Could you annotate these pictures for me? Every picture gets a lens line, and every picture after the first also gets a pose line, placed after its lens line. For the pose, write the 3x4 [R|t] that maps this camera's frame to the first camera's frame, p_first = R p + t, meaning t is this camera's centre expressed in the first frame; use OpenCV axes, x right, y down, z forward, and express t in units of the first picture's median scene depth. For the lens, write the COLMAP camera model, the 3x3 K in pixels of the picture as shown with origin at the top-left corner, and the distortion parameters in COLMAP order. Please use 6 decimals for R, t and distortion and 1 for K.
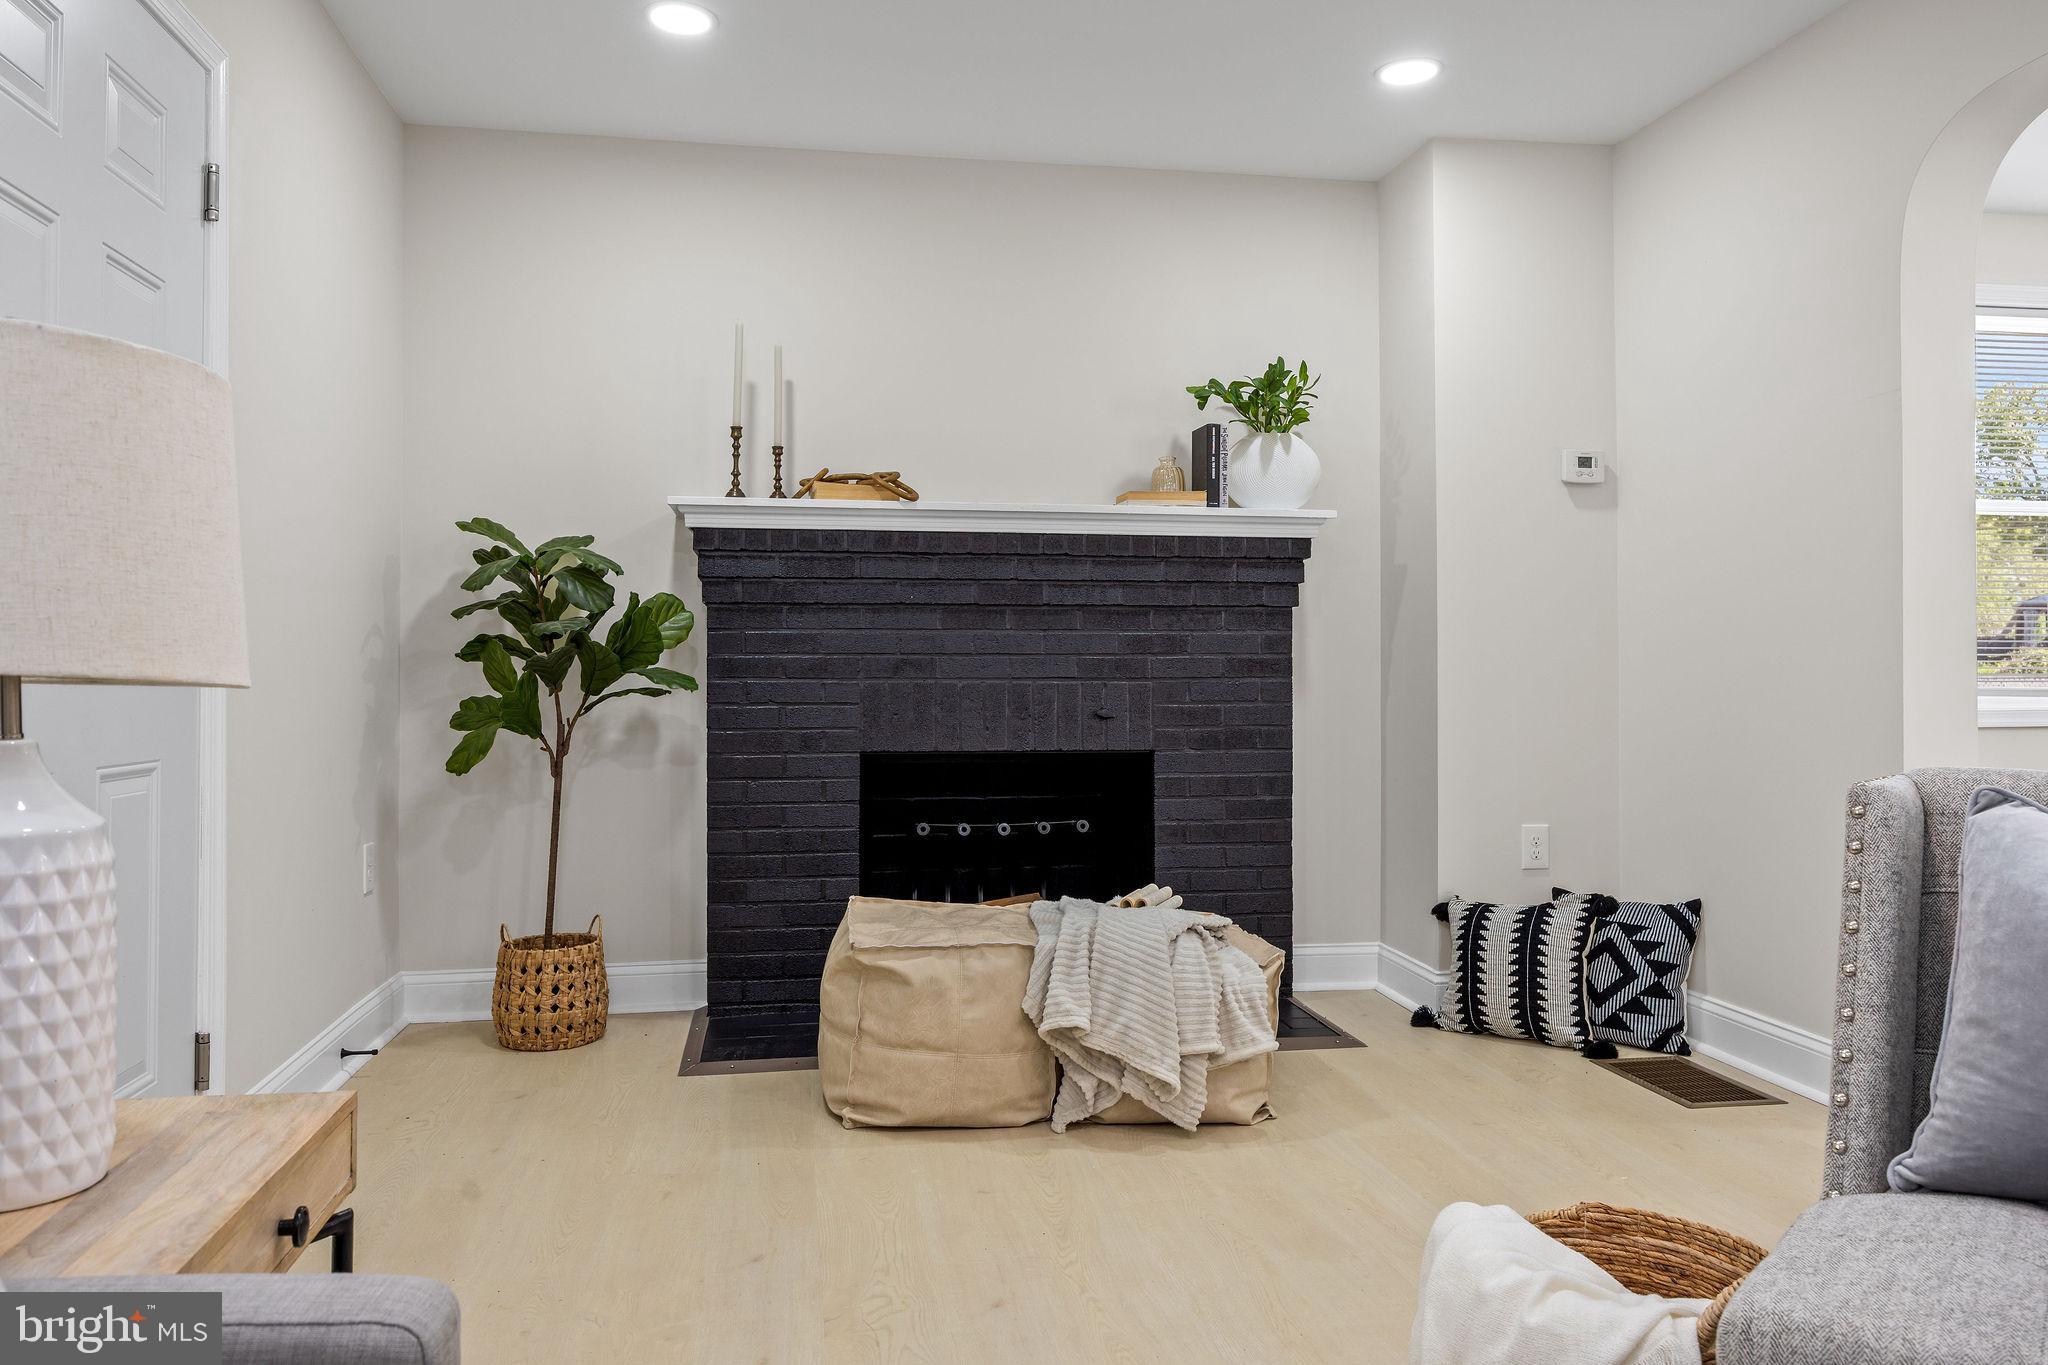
lens RADIAL K [[1484.7, 0, 1024.0], [0, 1484.7, 682.5], [0, 0, 1]] dist [-0.003960, -0.000200]
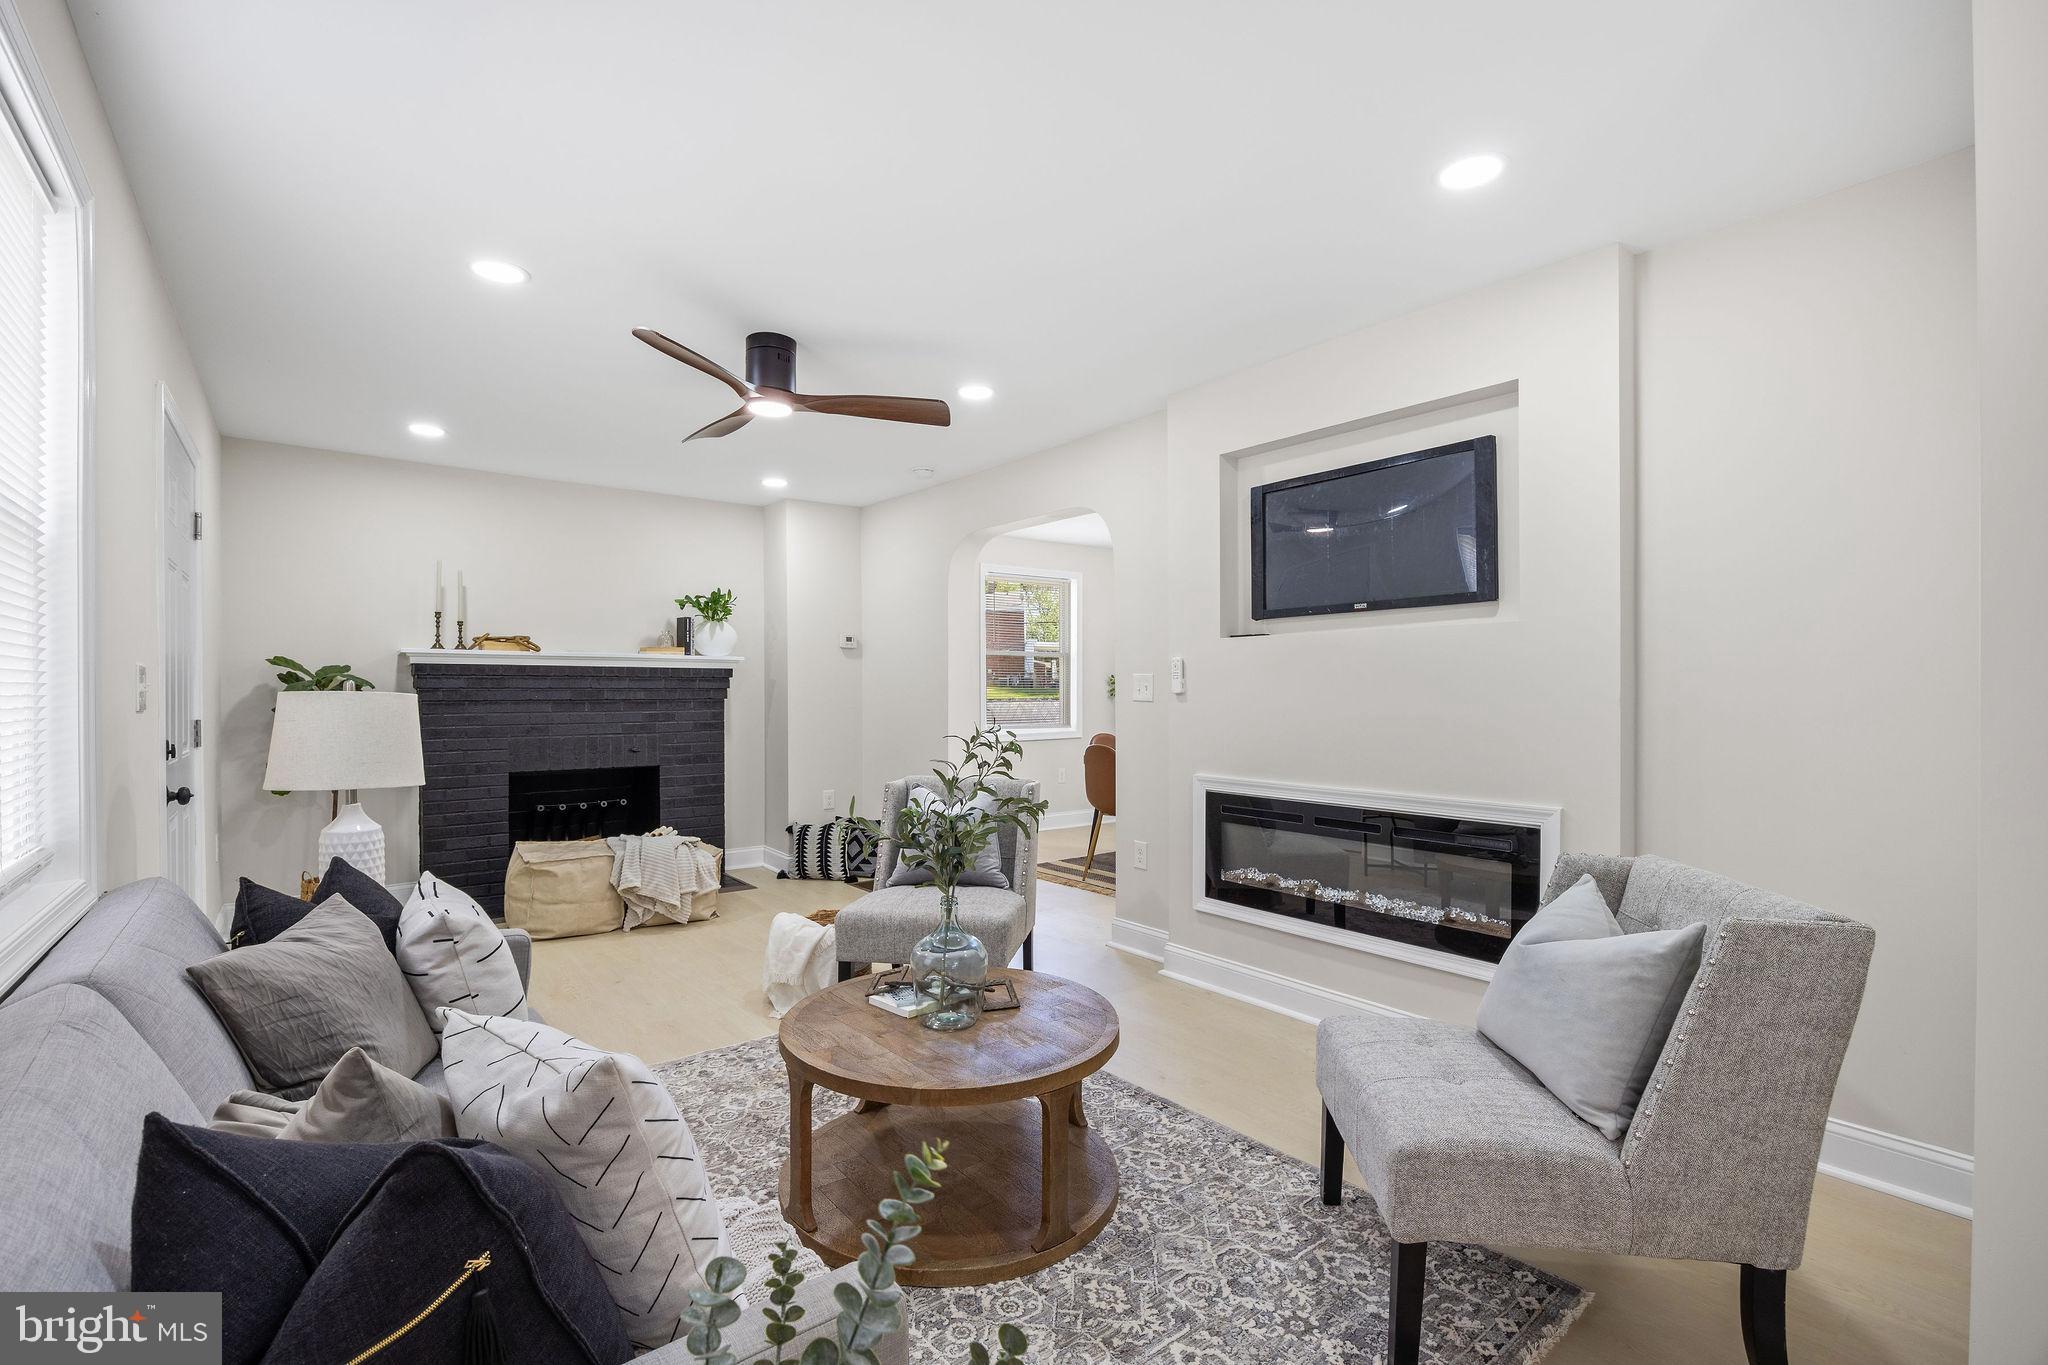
lens RADIAL K [[956.6, 0, 1024.0], [0, 956.6, 682.5], [0, 0, 1]] dist [-0.003621, -0.000363]
pose [[0.882792, -0.000644, 0.469764, -0.103485], [0.004906, 0.999957, -0.007847, -0.065239], [-0.469739, 0.009232, 0.882757, -0.513805]]
